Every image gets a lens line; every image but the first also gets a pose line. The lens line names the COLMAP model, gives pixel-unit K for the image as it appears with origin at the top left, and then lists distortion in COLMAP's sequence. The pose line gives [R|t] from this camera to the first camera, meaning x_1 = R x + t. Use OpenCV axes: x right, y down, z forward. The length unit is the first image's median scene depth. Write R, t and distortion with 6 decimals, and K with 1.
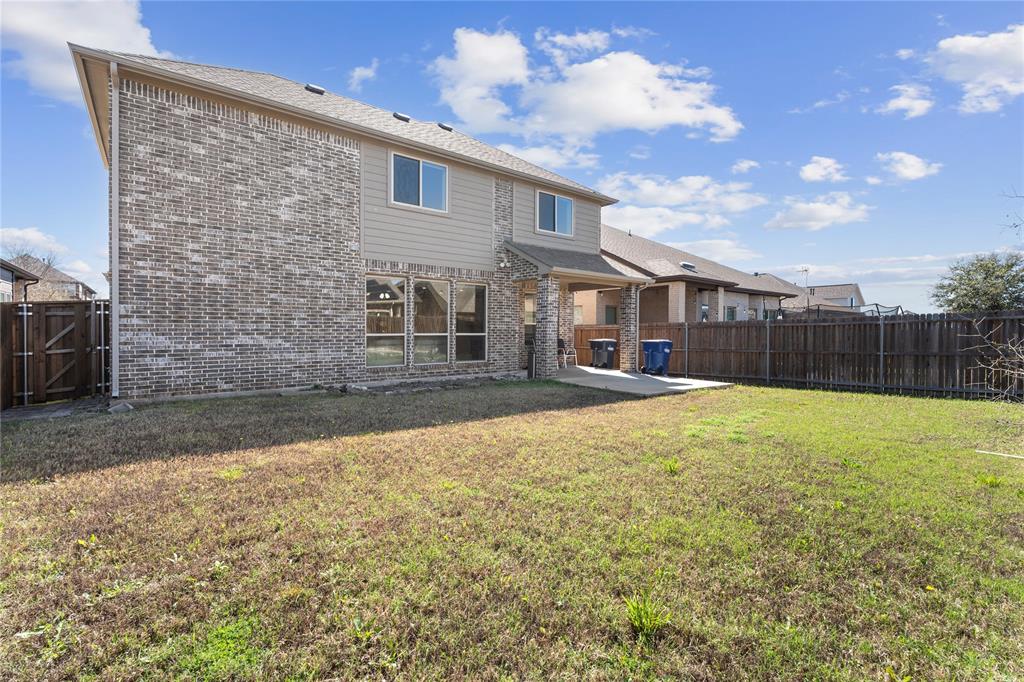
lens RADIAL K [[454.2, 0, 508.5], [0, 454.2, 340.9], [0, 0, 1]] dist [0.001819, 0.000029]
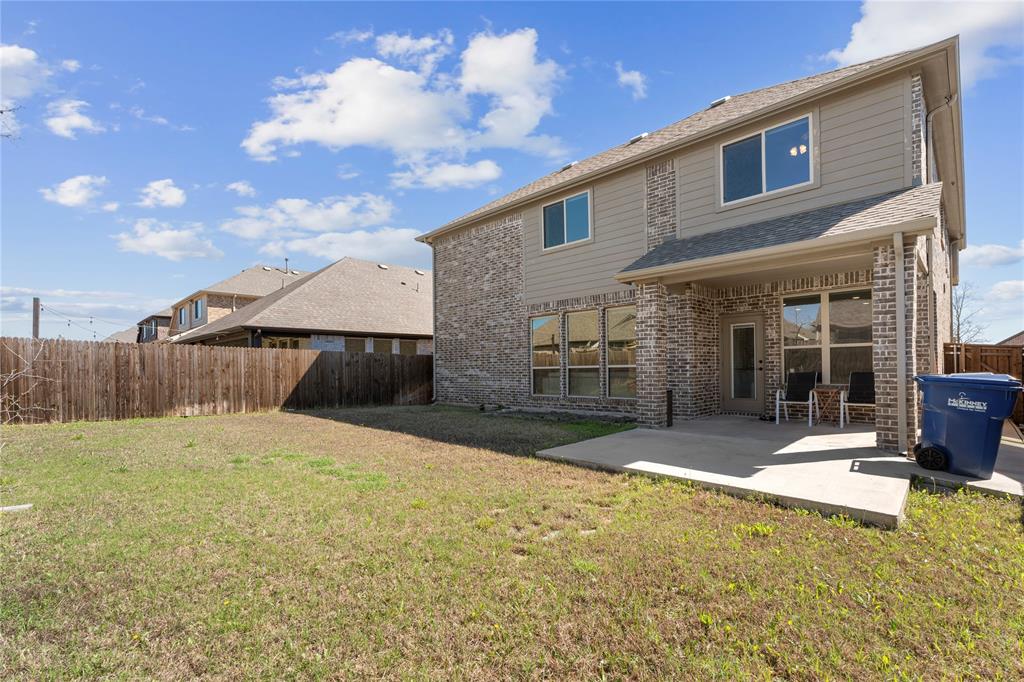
lens RADIAL K [[457.0, 0, 510.8], [0, 457.0, 374.4], [0, 0, 1]] dist [0.000719, 0.000049]
pose [[0.123817, 0.004711, -0.992294, 0.935583], [-0.009621, 0.999947, 0.003547, -0.000062], [0.992258, 0.009107, 0.123856, 0.848862]]
